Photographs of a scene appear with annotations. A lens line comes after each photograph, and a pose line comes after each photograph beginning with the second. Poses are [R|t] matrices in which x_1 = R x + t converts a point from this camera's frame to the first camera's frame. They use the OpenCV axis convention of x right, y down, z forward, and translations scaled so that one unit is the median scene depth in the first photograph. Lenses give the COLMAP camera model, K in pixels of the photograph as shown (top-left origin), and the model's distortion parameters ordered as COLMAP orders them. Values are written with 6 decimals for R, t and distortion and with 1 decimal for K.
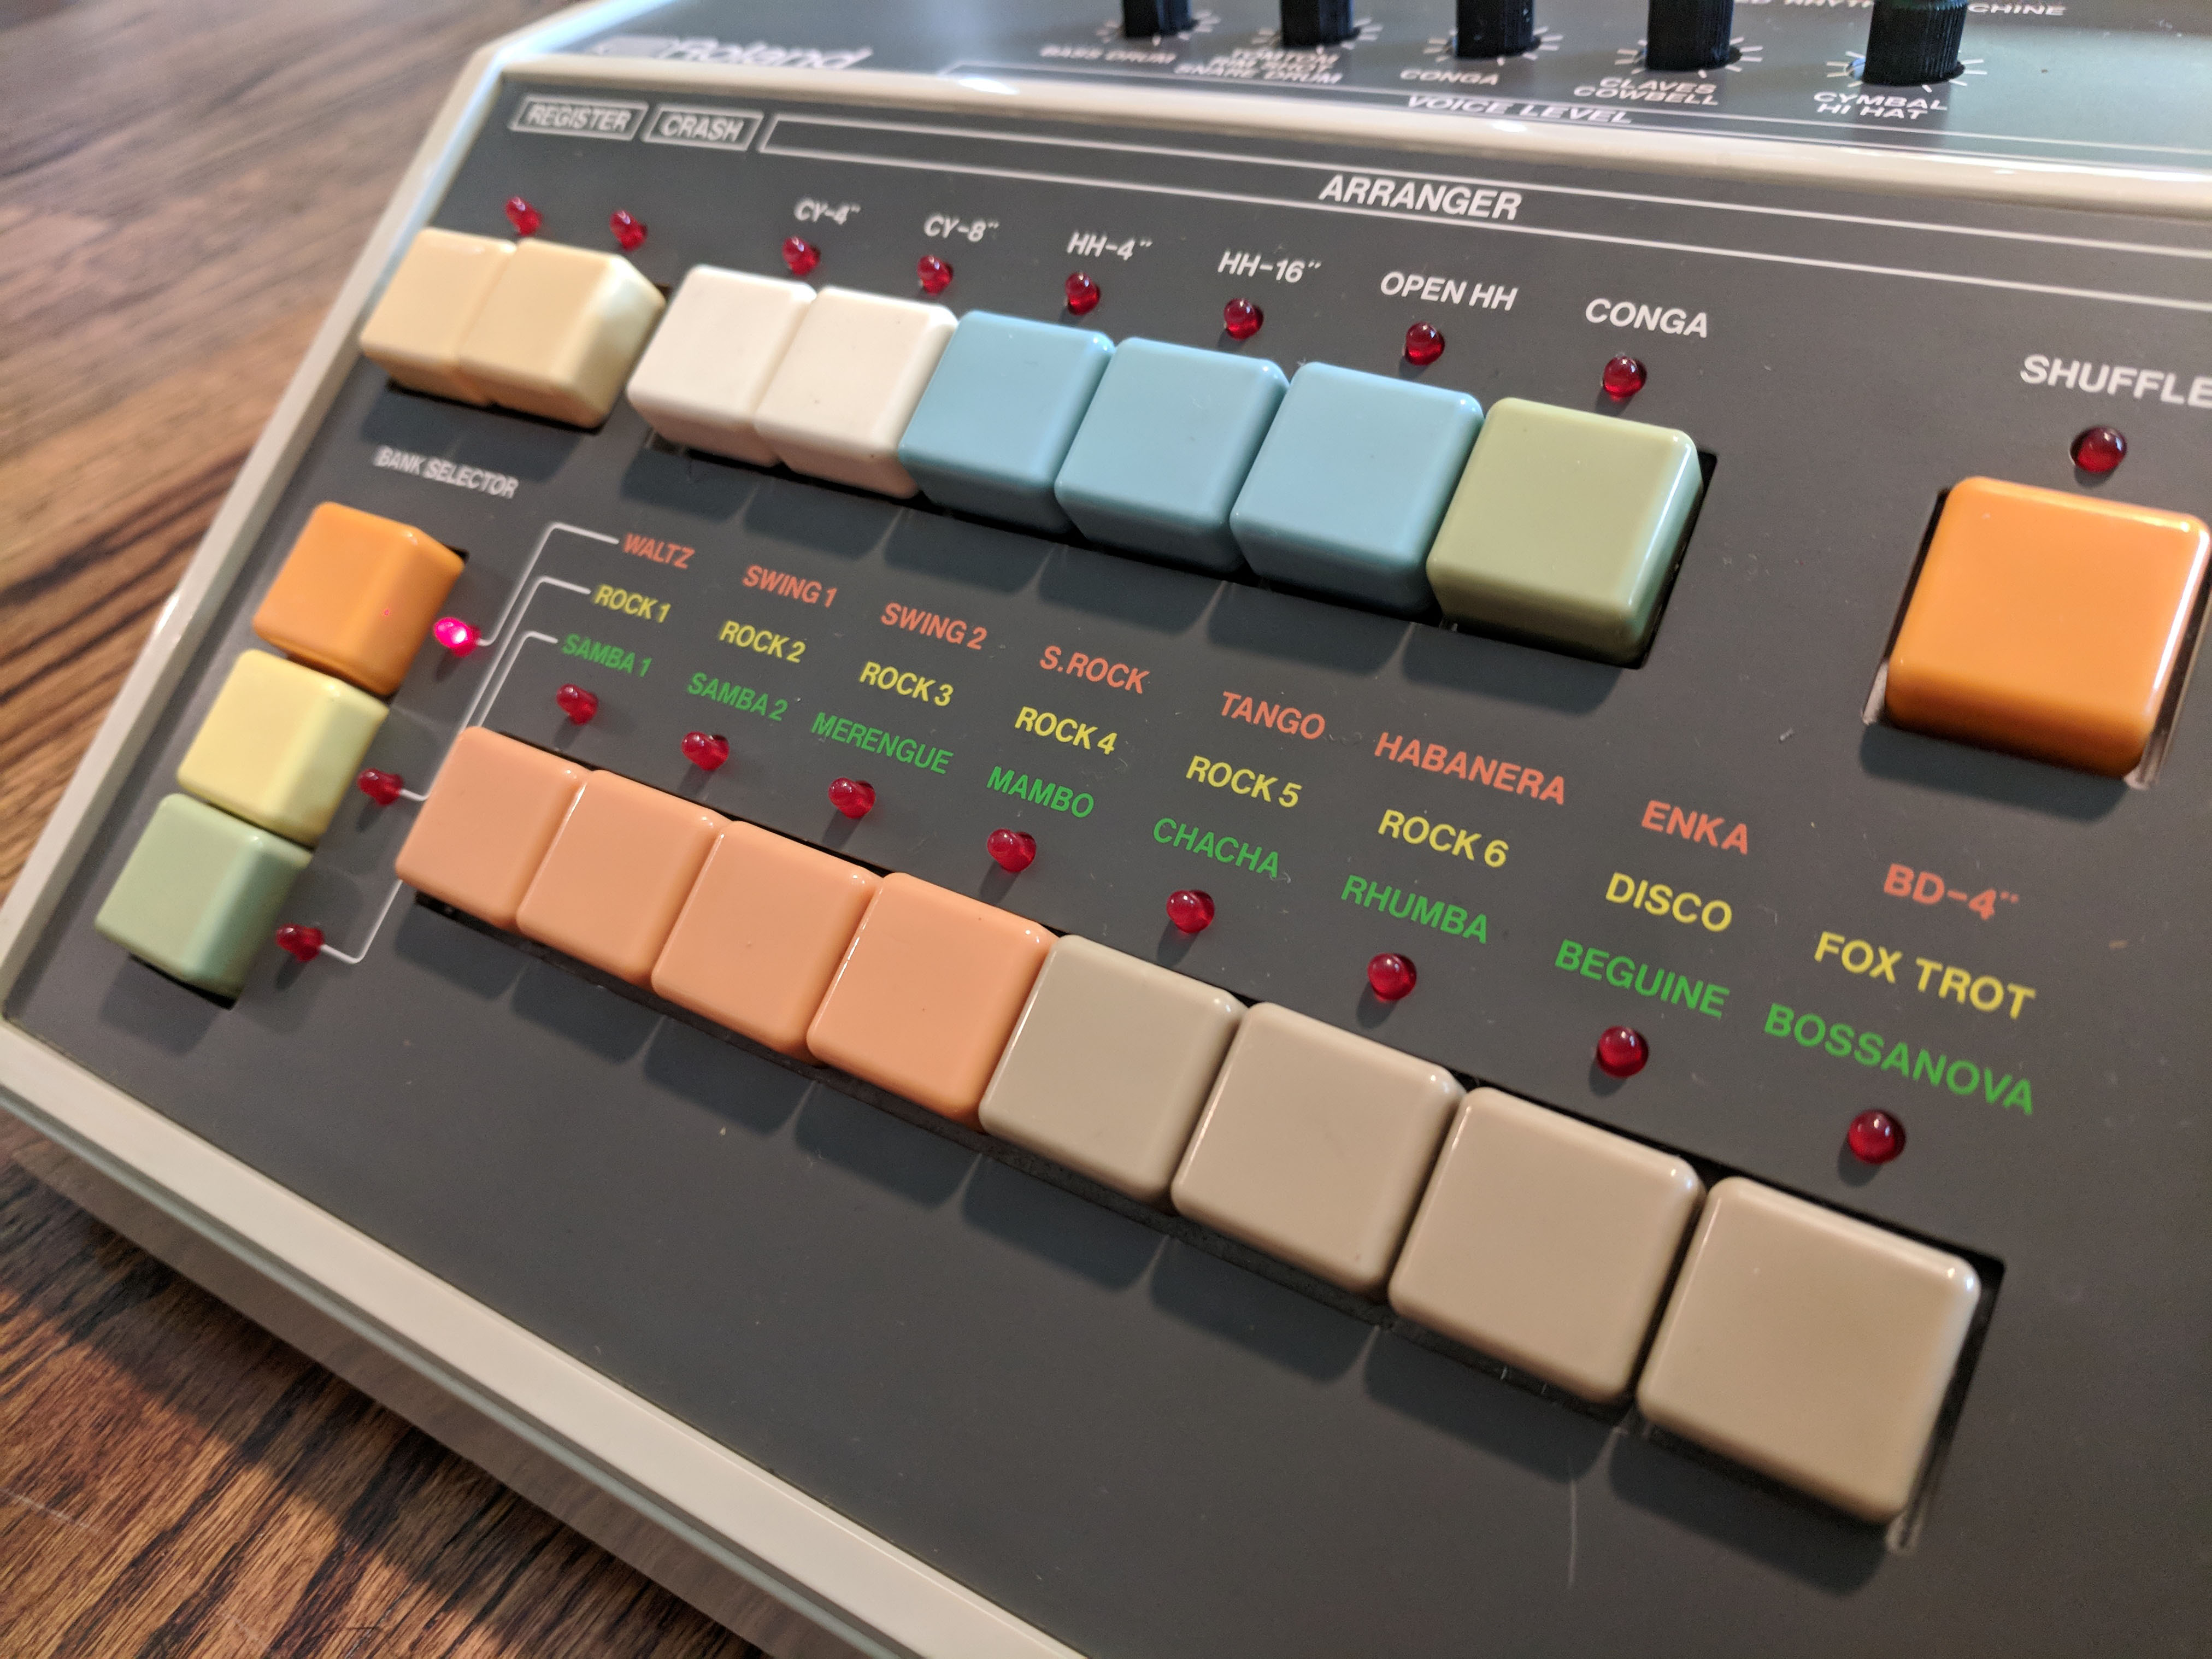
lens RADIAL K [[1771.4, 0, 1106.0], [0, 1771.4, 829.5], [0, 0, 1]] dist [-0.048026, 0.036490]
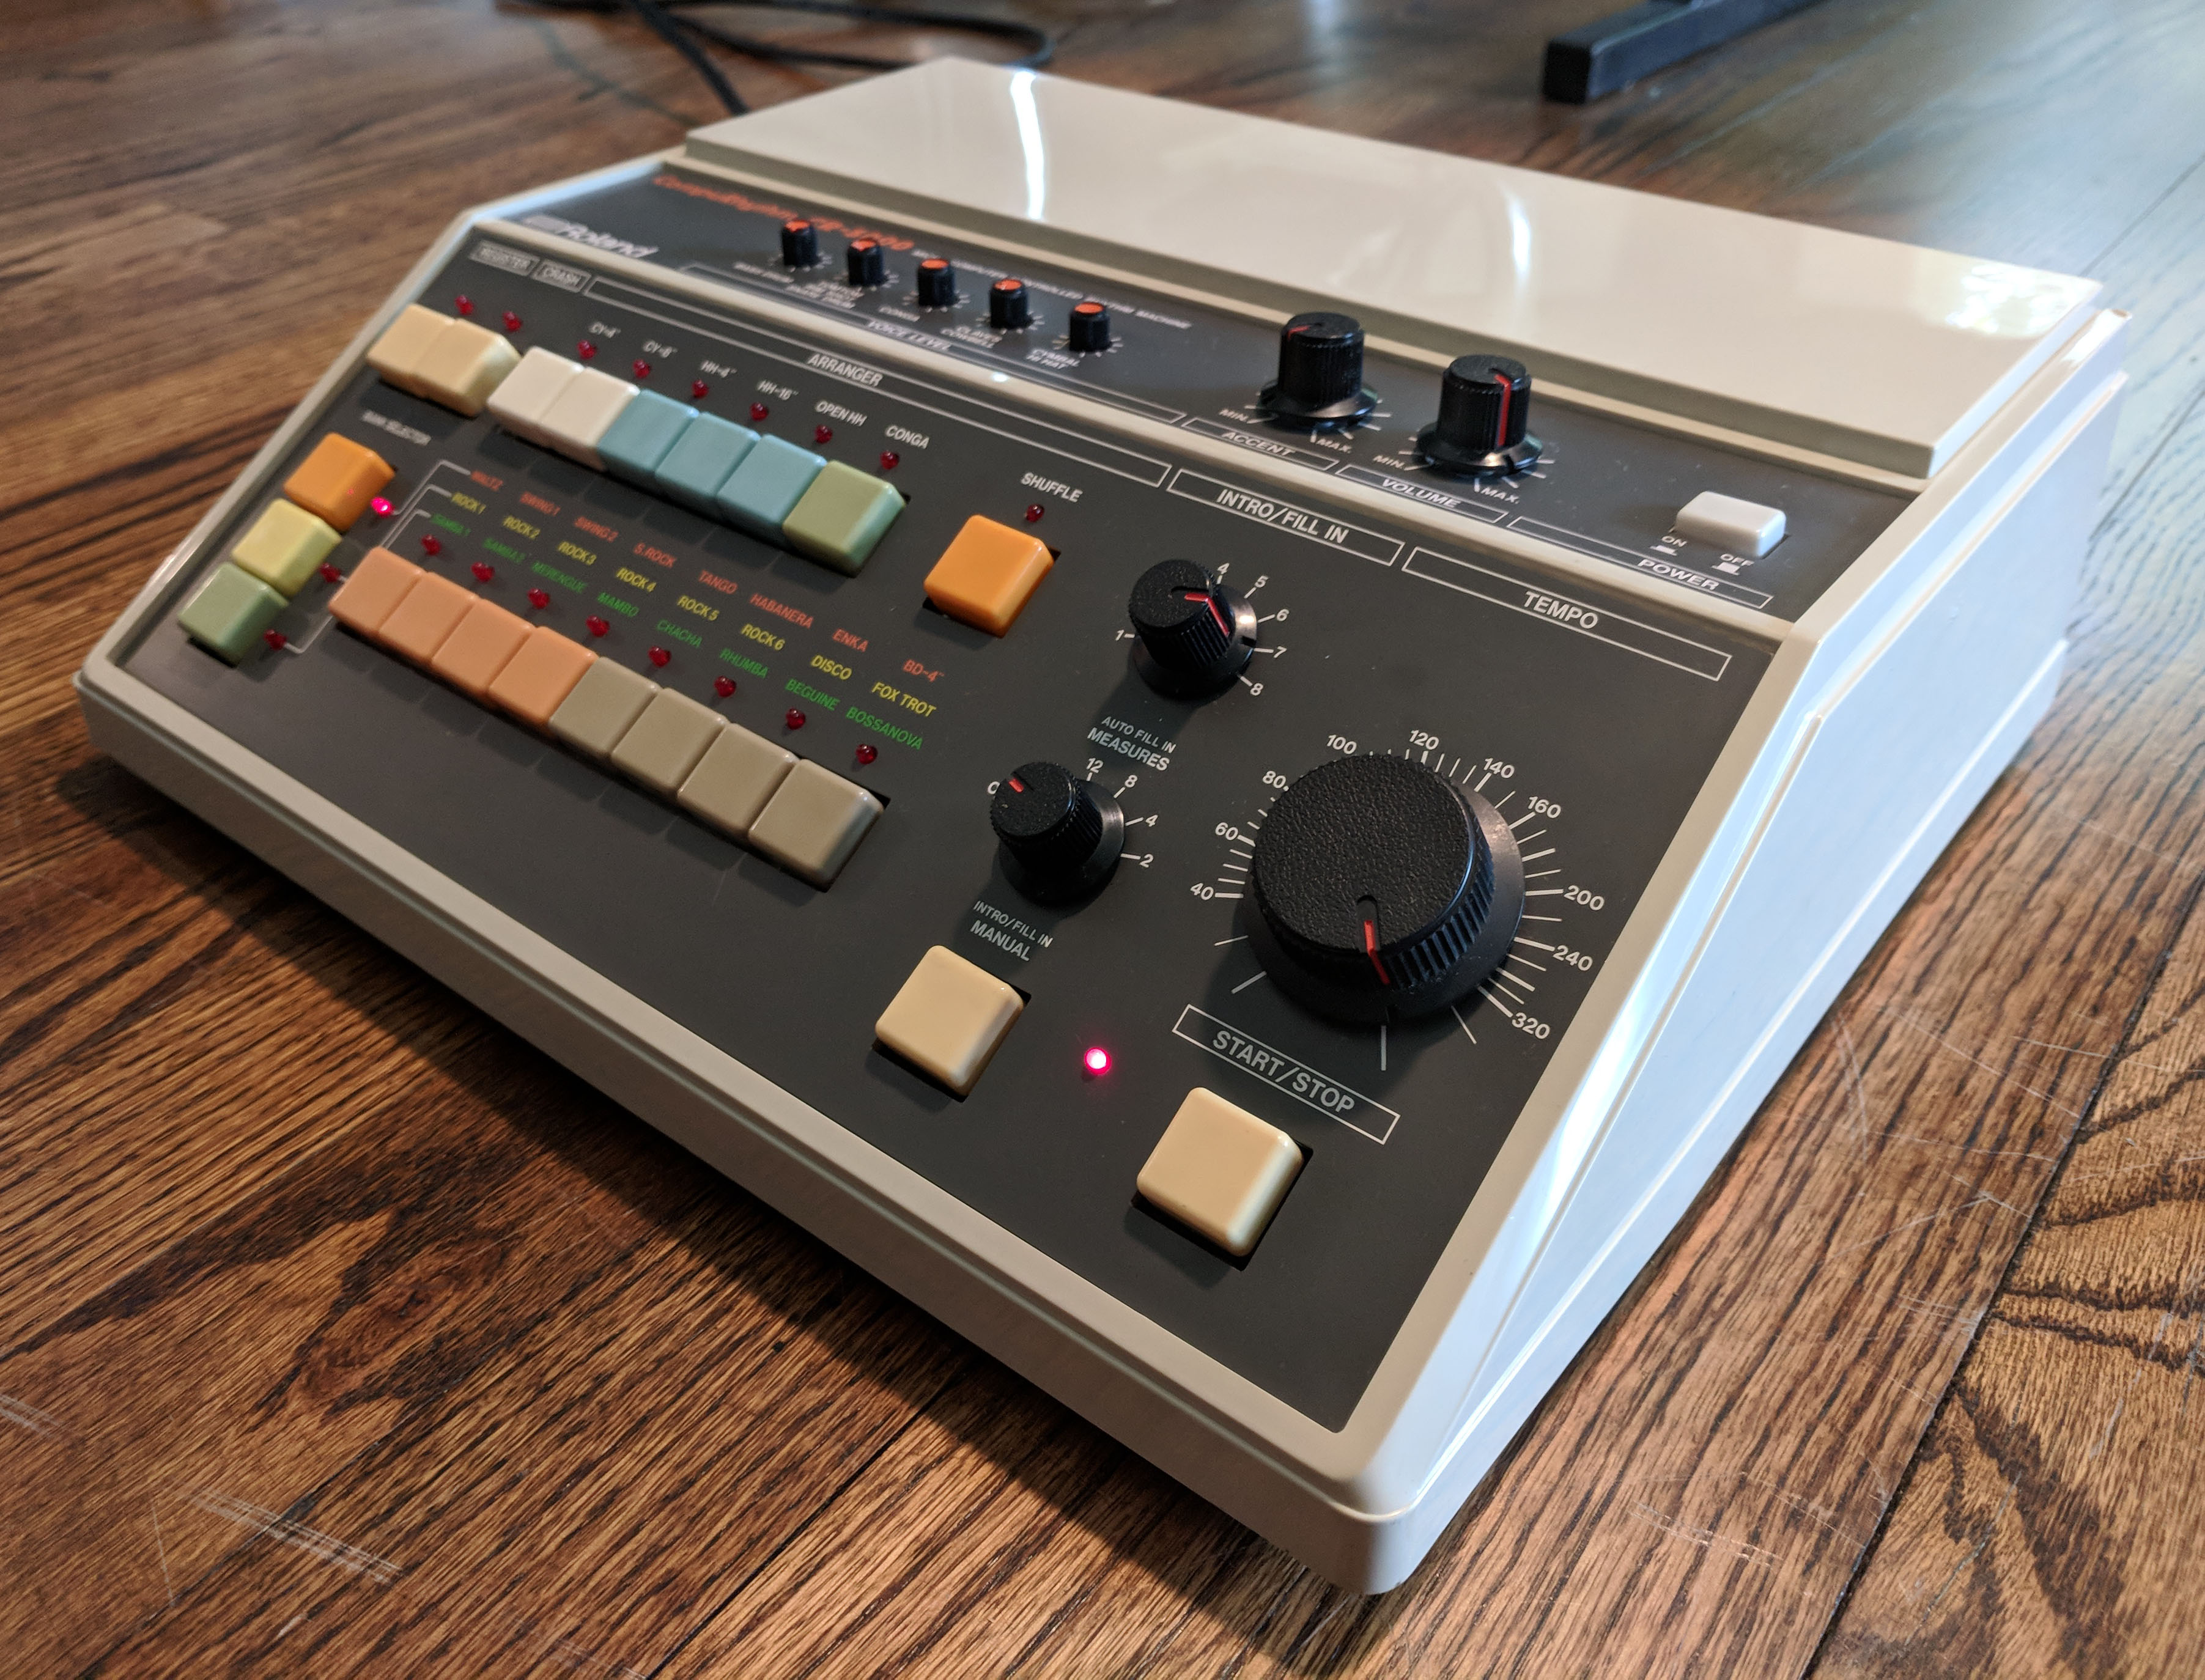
lens RADIAL K [[1952.9, 0, 1067.9], [0, 1952.9, 734.2], [0, 0, 1]] dist [0.051214, -0.174379]
pose [[0.986289, 0.156953, -0.050990, 0.602887], [-0.161796, 0.980508, -0.111470, 0.289621], [0.032500, 0.118192, 0.992459, -1.258480]]
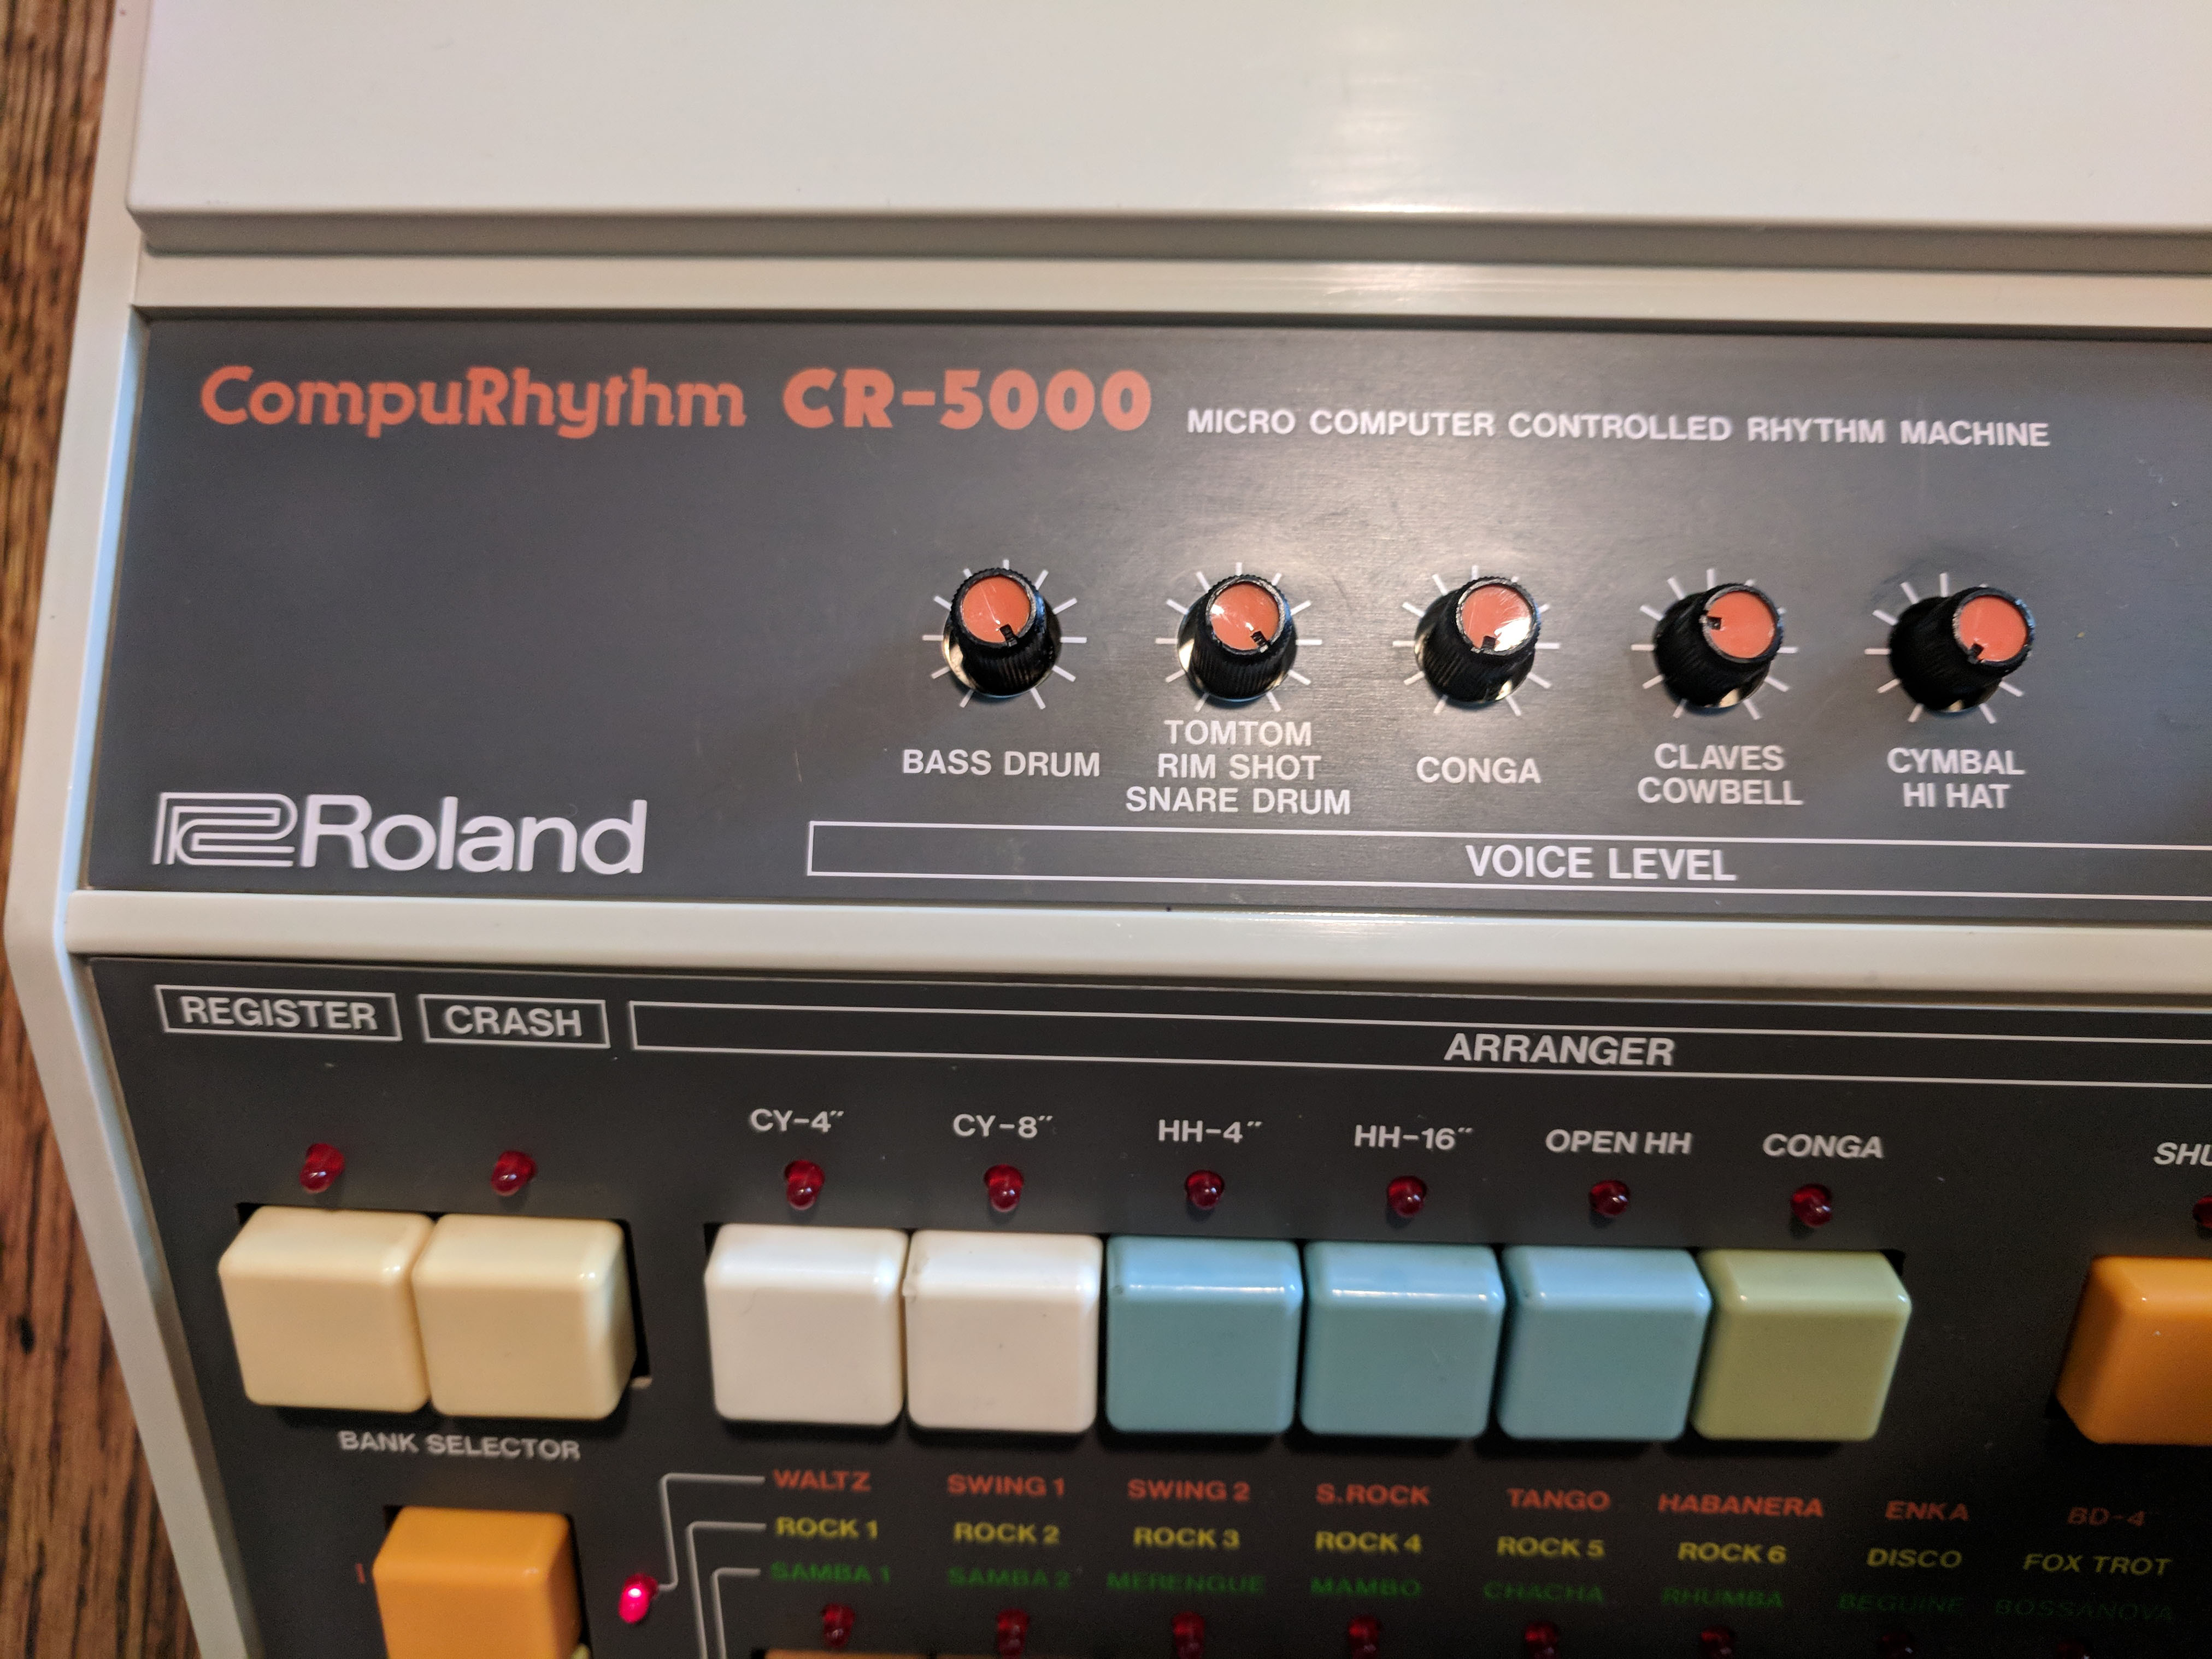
lens RADIAL K [[1771.4, 0, 1106.0], [0, 1771.4, 829.5], [0, 0, 1]] dist [-0.048026, 0.036490]
pose [[0.852727, -0.491858, 0.175877, -0.126720], [0.262510, 0.694608, 0.669782, -1.057143], [-0.451603, -0.524972, 0.721428, 0.459617]]
